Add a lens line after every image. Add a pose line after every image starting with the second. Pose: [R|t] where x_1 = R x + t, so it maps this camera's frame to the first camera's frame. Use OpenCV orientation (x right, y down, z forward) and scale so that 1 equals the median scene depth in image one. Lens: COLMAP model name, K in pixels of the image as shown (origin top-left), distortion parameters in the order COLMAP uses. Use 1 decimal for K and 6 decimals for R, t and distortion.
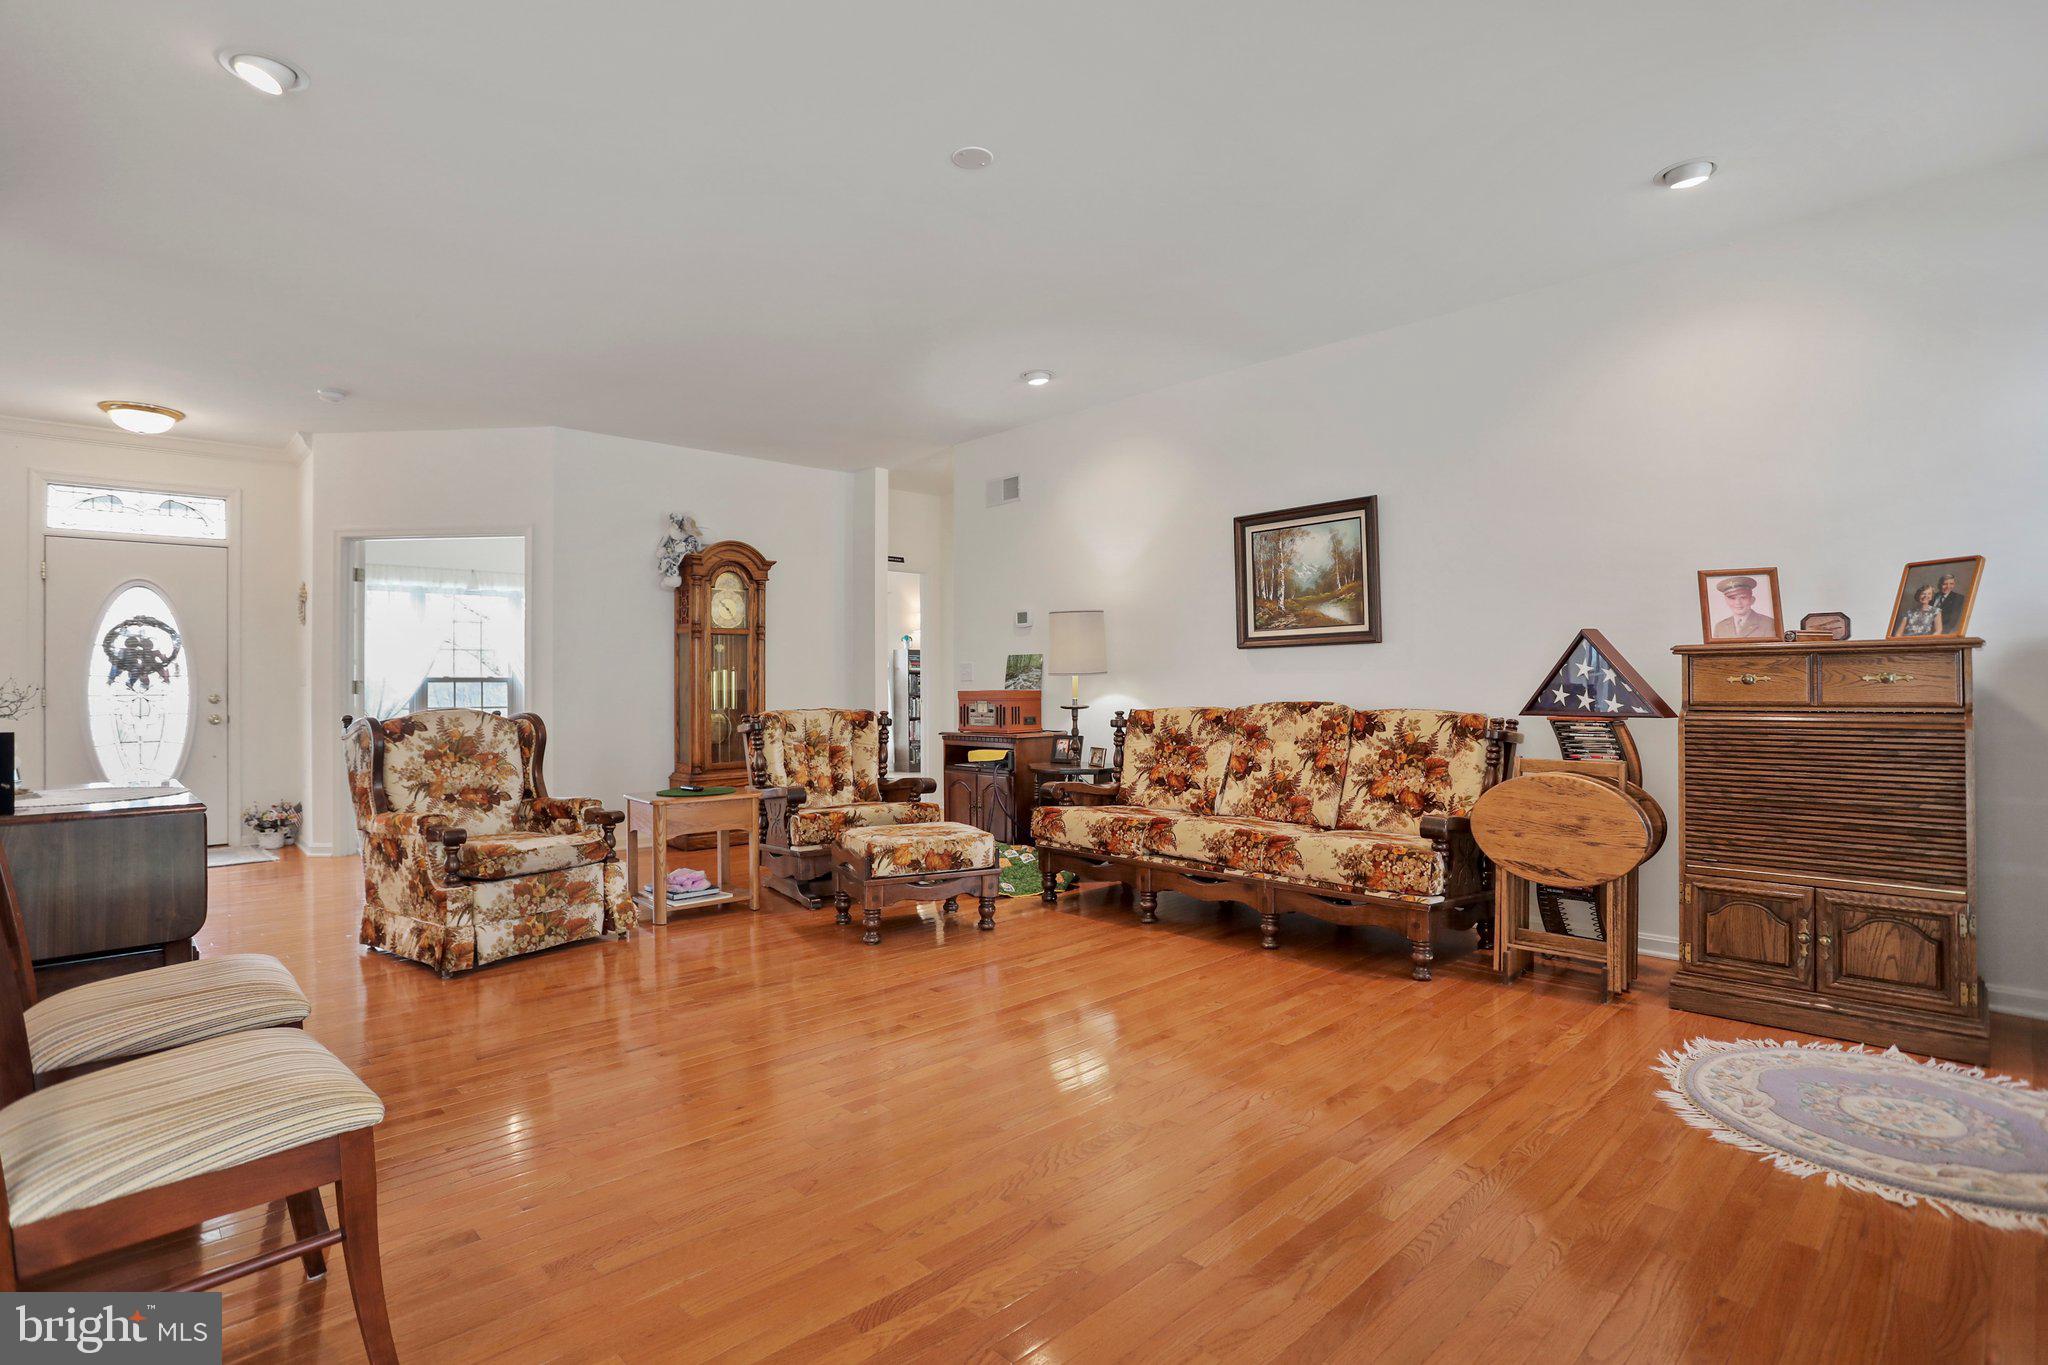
lens RADIAL K [[1003.5, 0, 1019.6], [0, 1003.5, 678.0], [0, 0, 1]] dist [-0.073595, 0.028845]
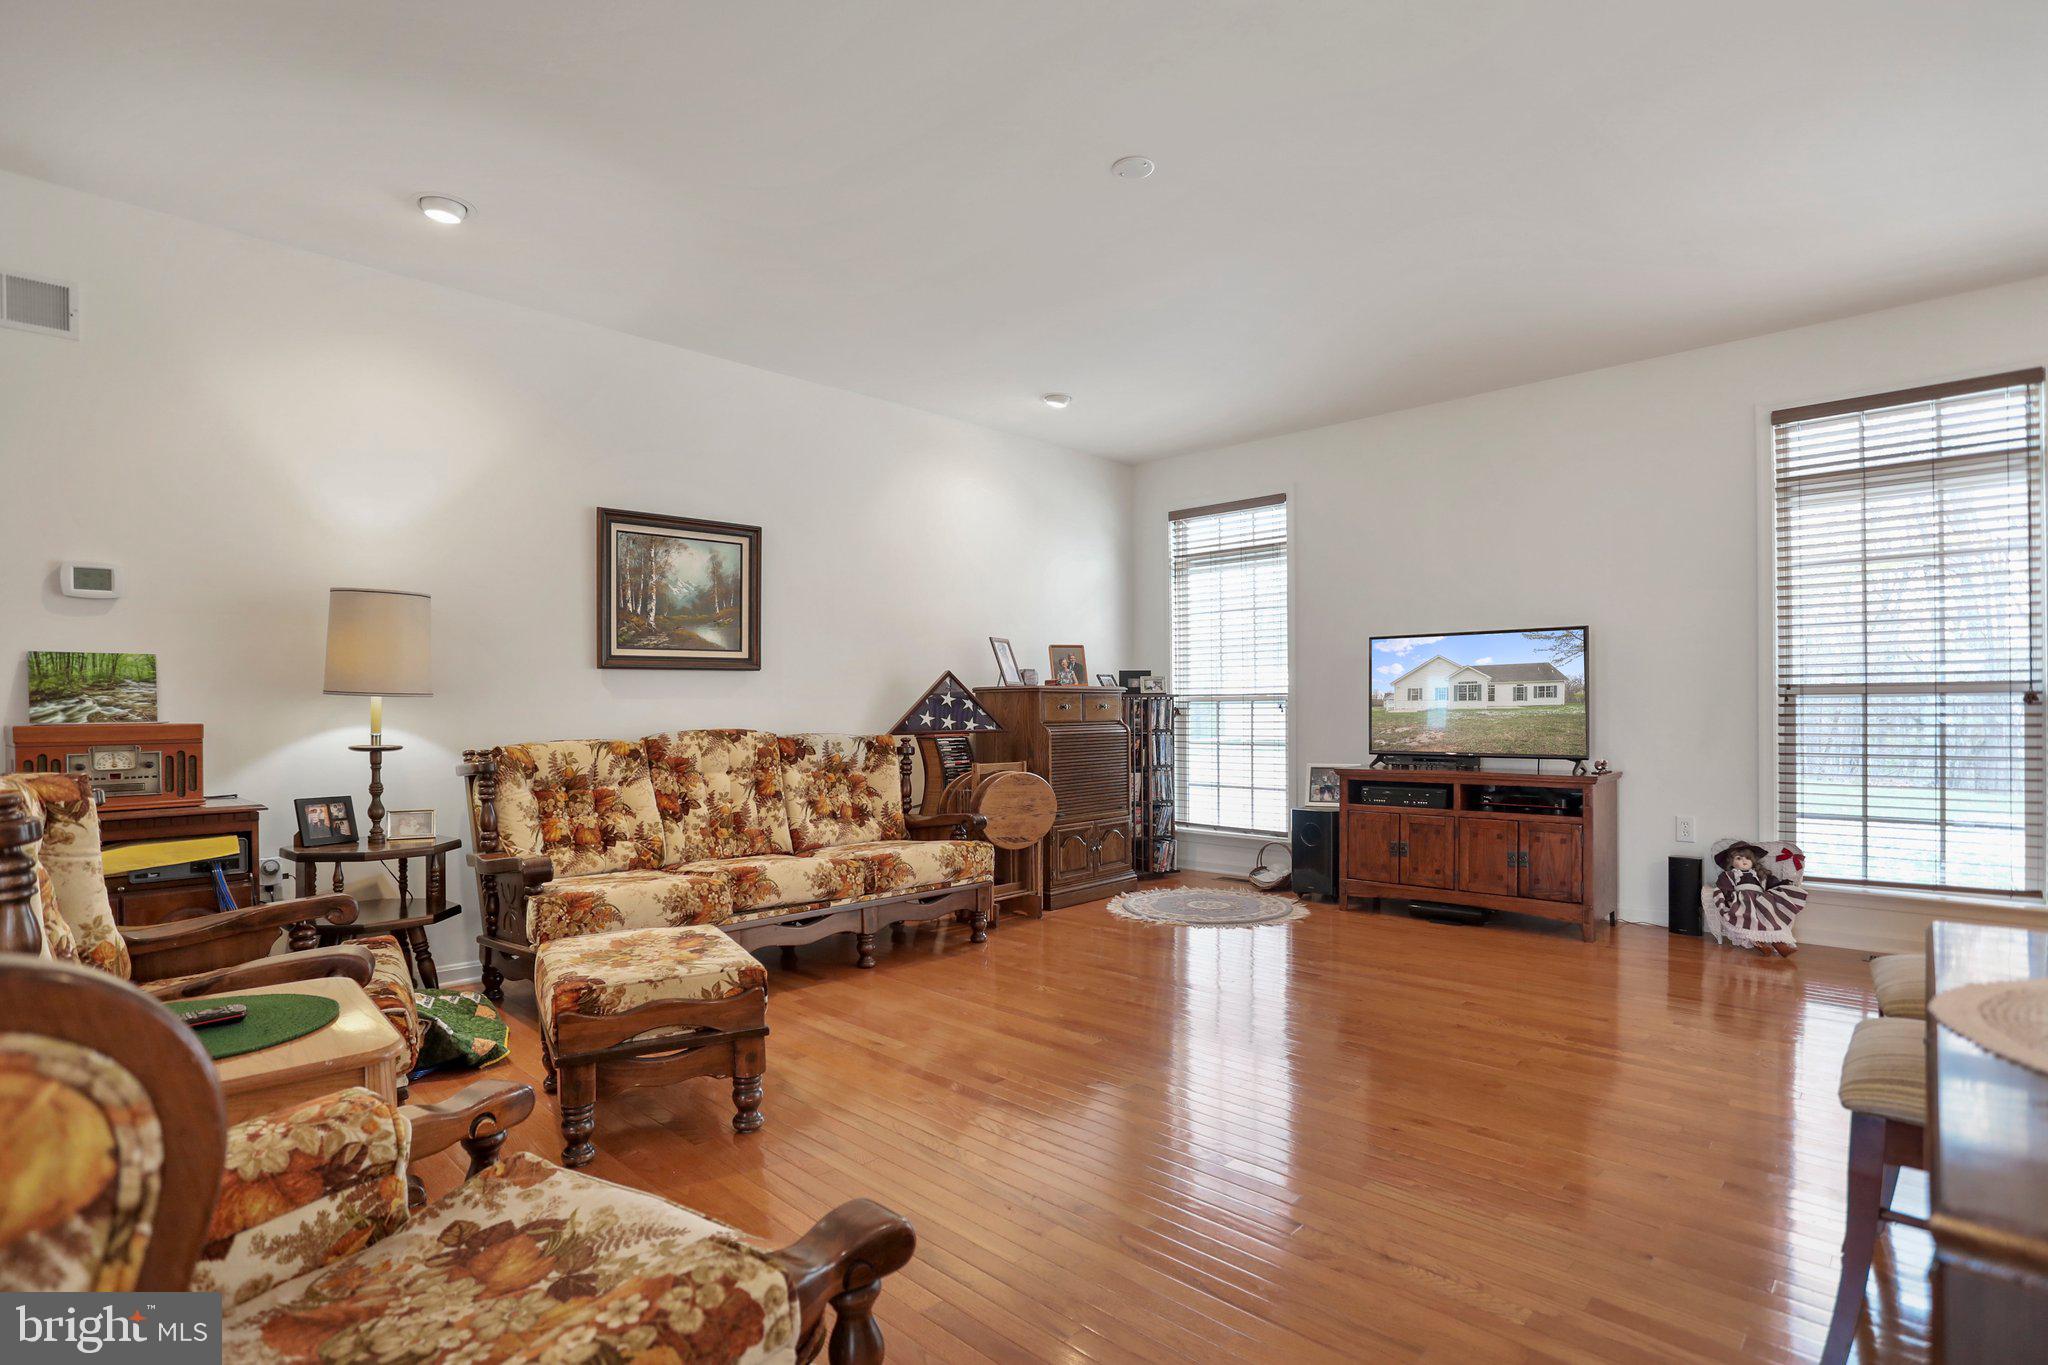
lens RADIAL K [[1009.4, 0, 1025.7], [0, 1009.4, 689.4], [0, 0, 1]] dist [-0.066430, 0.026212]
pose [[-0.040390, 0.025625, 0.998855, -0.718268], [0.000897, 0.999672, -0.025610, 0.011336], [-0.999184, -0.000139, -0.040399, 0.801982]]
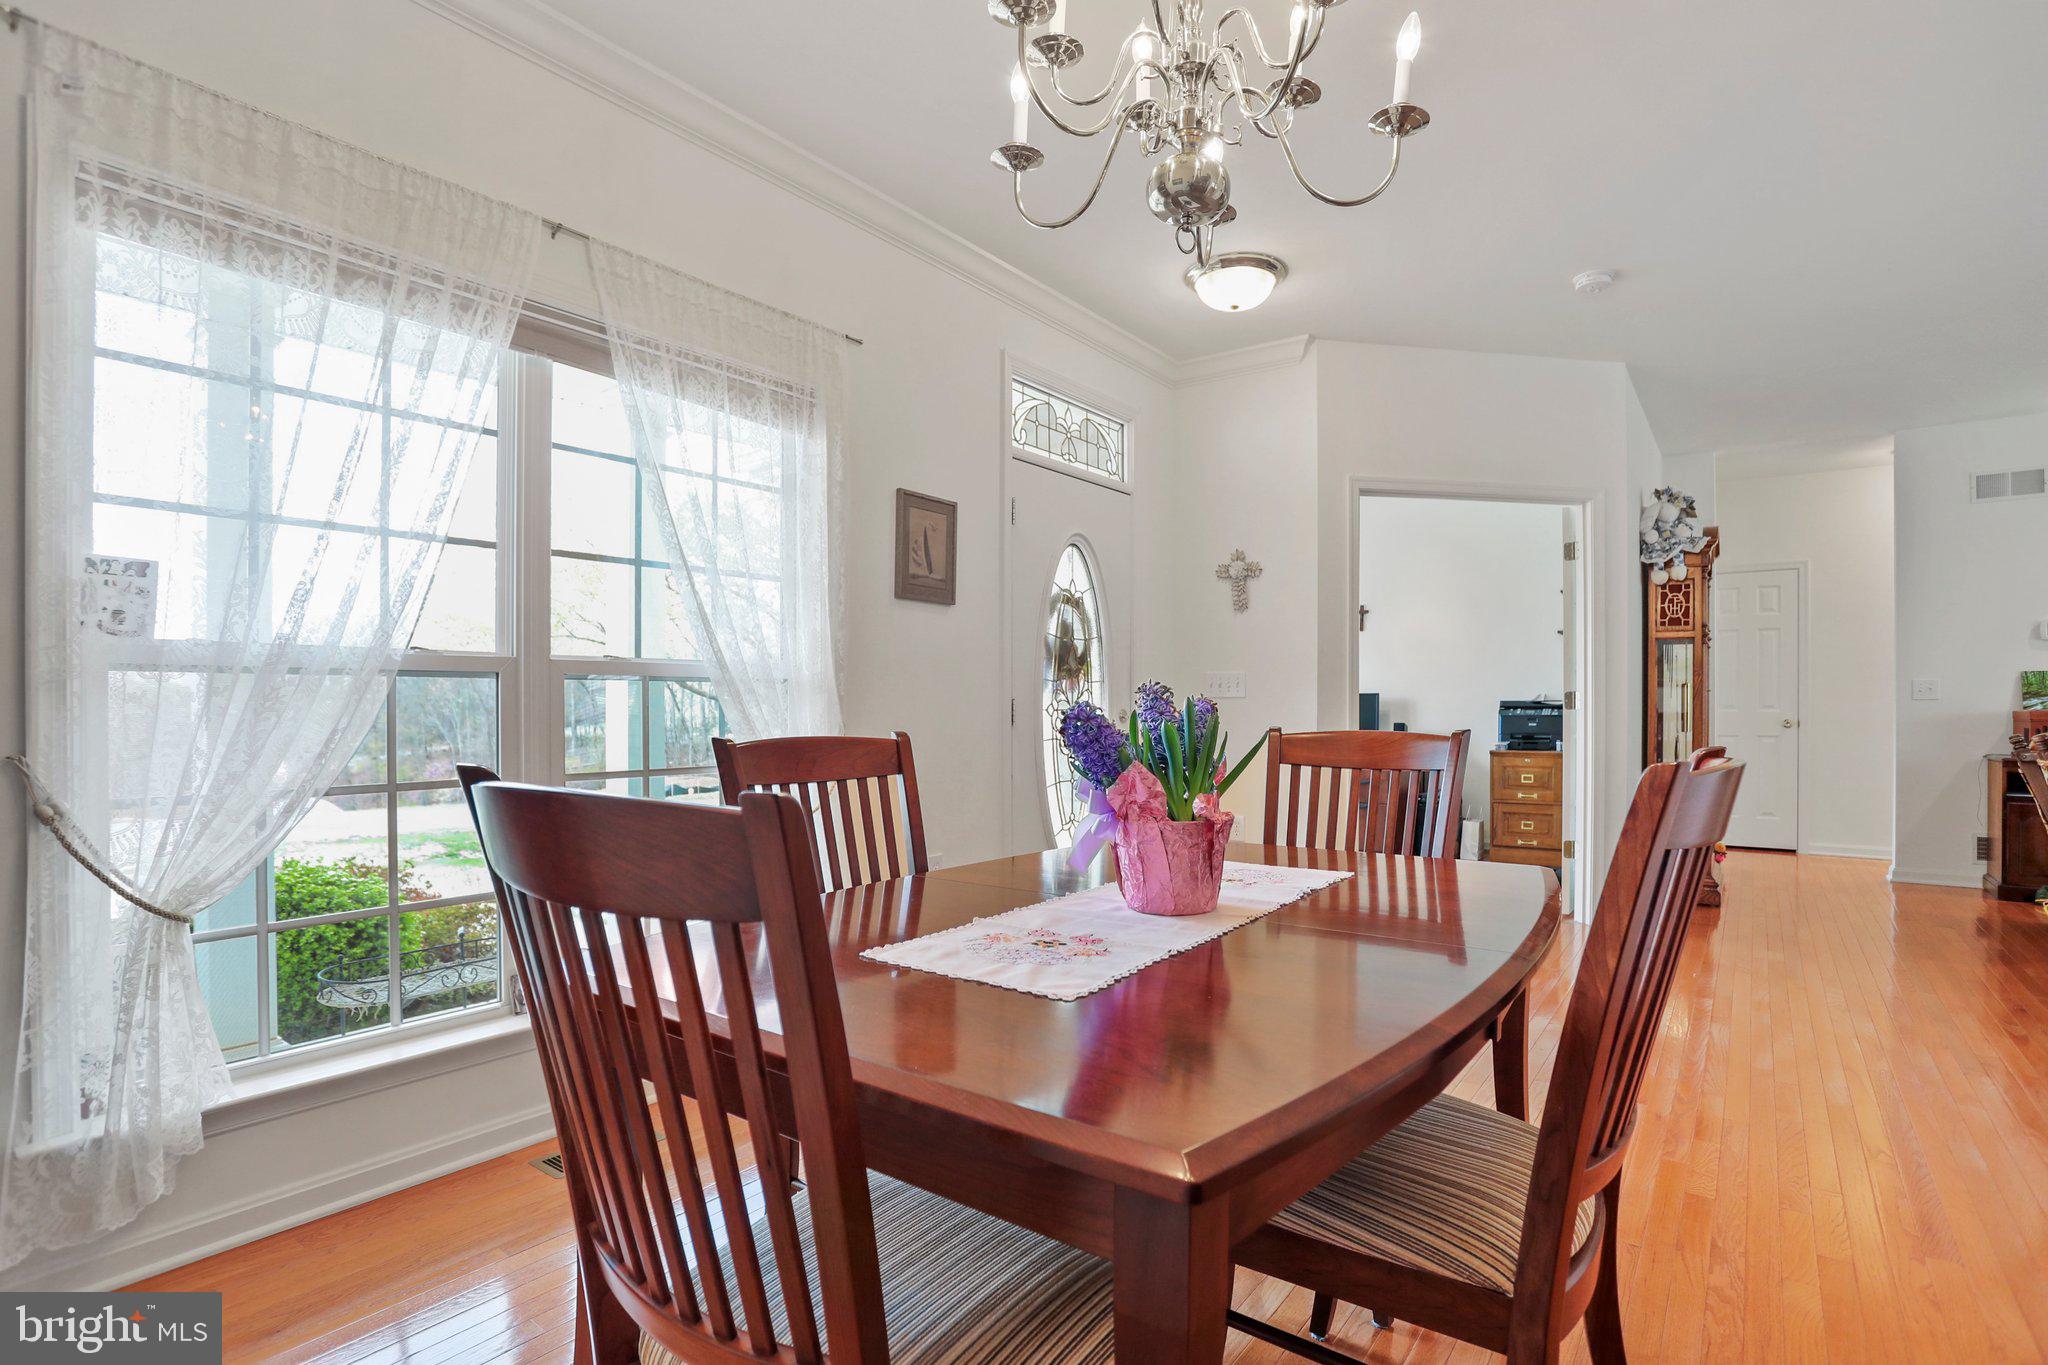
lens RADIAL K [[1003.5, 0, 1019.6], [0, 1003.5, 678.0], [0, 0, 1]] dist [-0.073595, 0.028845]
pose [[0.984800, 0.013394, 0.173175, -1.498270], [-0.010941, 0.999826, -0.015112, 0.009339], [-0.173347, 0.012988, 0.984775, 0.473809]]
